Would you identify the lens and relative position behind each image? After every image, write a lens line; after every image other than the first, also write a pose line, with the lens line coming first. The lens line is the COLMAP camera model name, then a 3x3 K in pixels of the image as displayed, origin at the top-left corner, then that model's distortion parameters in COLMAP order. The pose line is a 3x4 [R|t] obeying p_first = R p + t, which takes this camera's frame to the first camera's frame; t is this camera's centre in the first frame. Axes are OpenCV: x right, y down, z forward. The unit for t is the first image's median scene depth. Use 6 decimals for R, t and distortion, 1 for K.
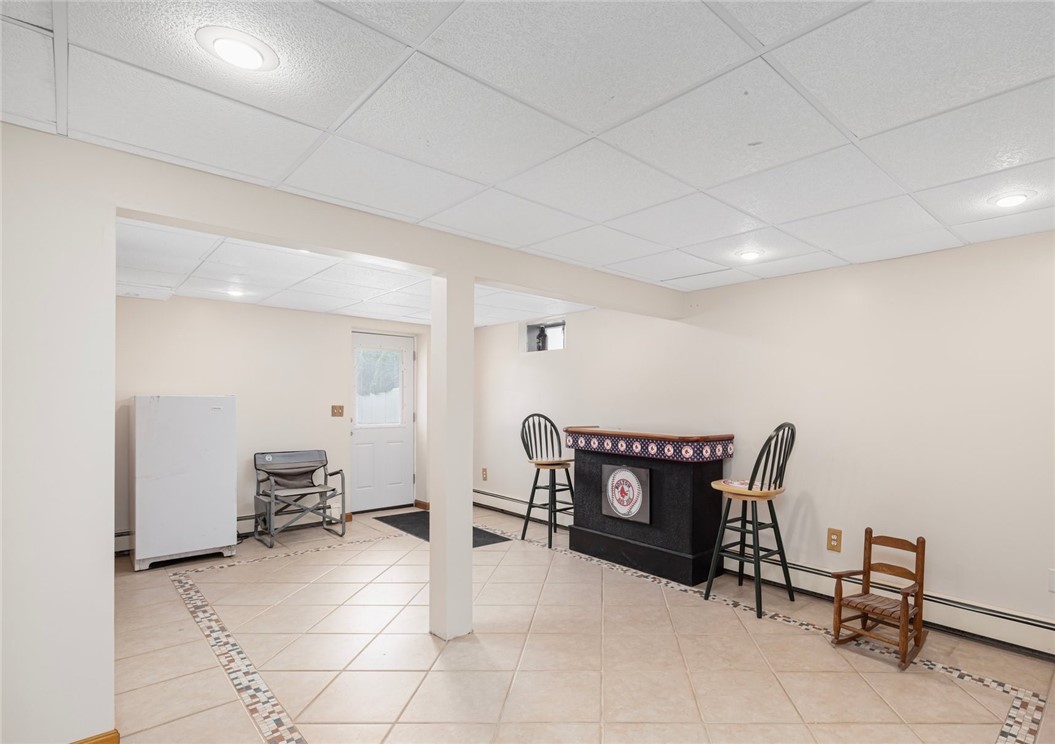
lens RADIAL K [[526.9, 0, 655.7], [0, 526.9, 399.6], [0, 0, 1]] dist [-0.000140, -0.000124]
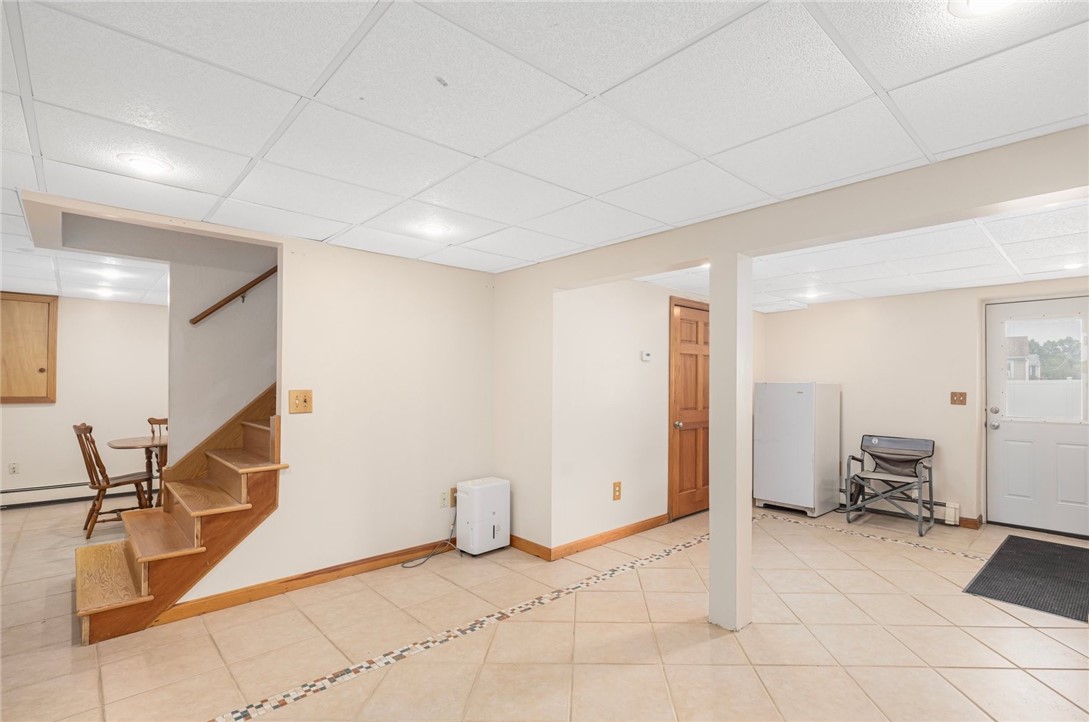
lens RADIAL K [[516.1, 0, 544.7], [0, 516.1, 381.5], [0, 0, 1]] dist [-0.000694, -0.000138]
pose [[-0.097667, -0.008631, -0.995182, 0.354690], [-0.002696, 0.999961, -0.008408, 0.002978], [0.995216, 0.001862, -0.097686, 0.444882]]
